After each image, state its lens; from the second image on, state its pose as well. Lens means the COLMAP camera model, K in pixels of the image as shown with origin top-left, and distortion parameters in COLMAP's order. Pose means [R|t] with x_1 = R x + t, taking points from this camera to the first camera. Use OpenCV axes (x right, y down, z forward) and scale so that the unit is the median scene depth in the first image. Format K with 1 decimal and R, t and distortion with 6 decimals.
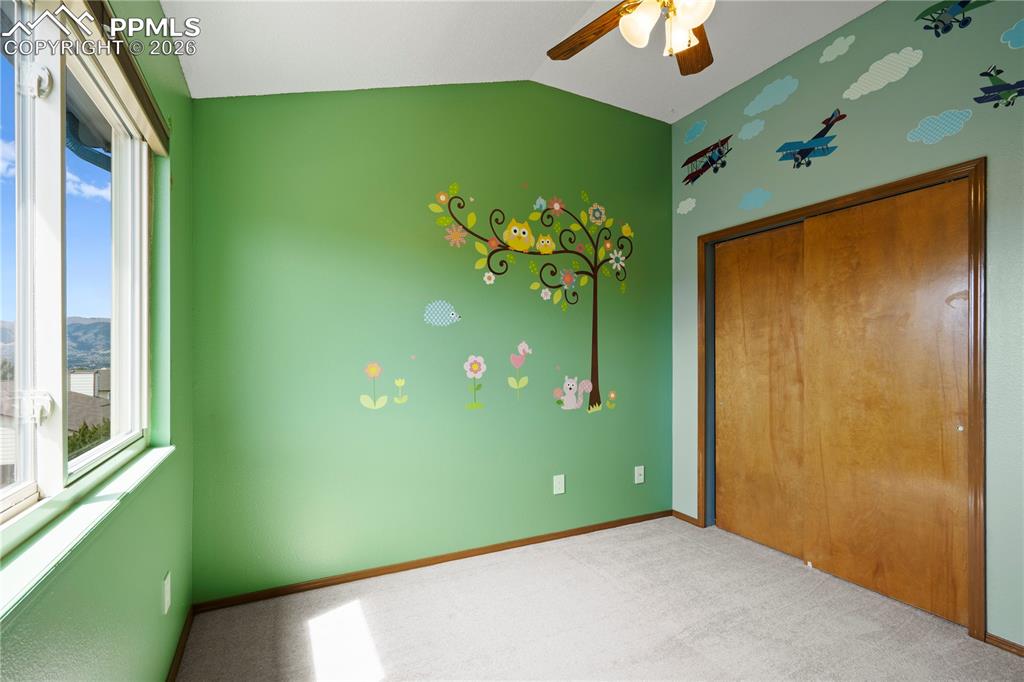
lens RADIAL K [[467.2, 0, 504.3], [0, 467.2, 362.3], [0, 0, 1]] dist [-0.005043, 0.004149]
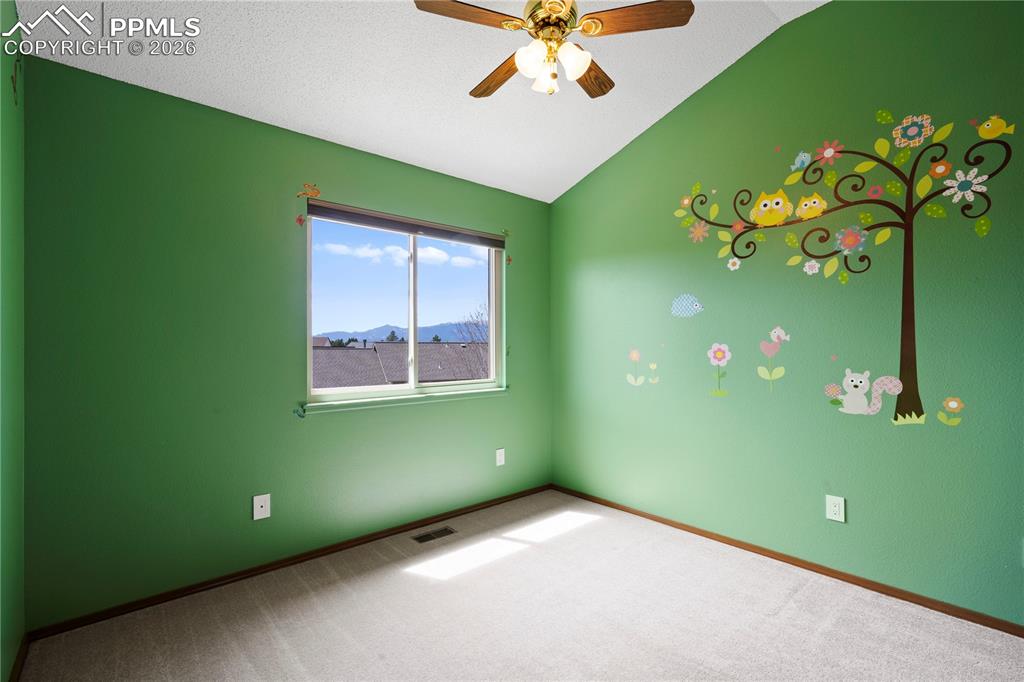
lens RADIAL K [[467.2, 0, 512.0], [0, 467.2, 342.9], [0, 0, 1]] dist [-0.005043, 0.004149]
pose [[0.244118, -0.005005, -0.969733, 0.758898], [0.002023, 0.999987, -0.004652, -0.011238], [0.969743, -0.000826, 0.244125, 0.296021]]
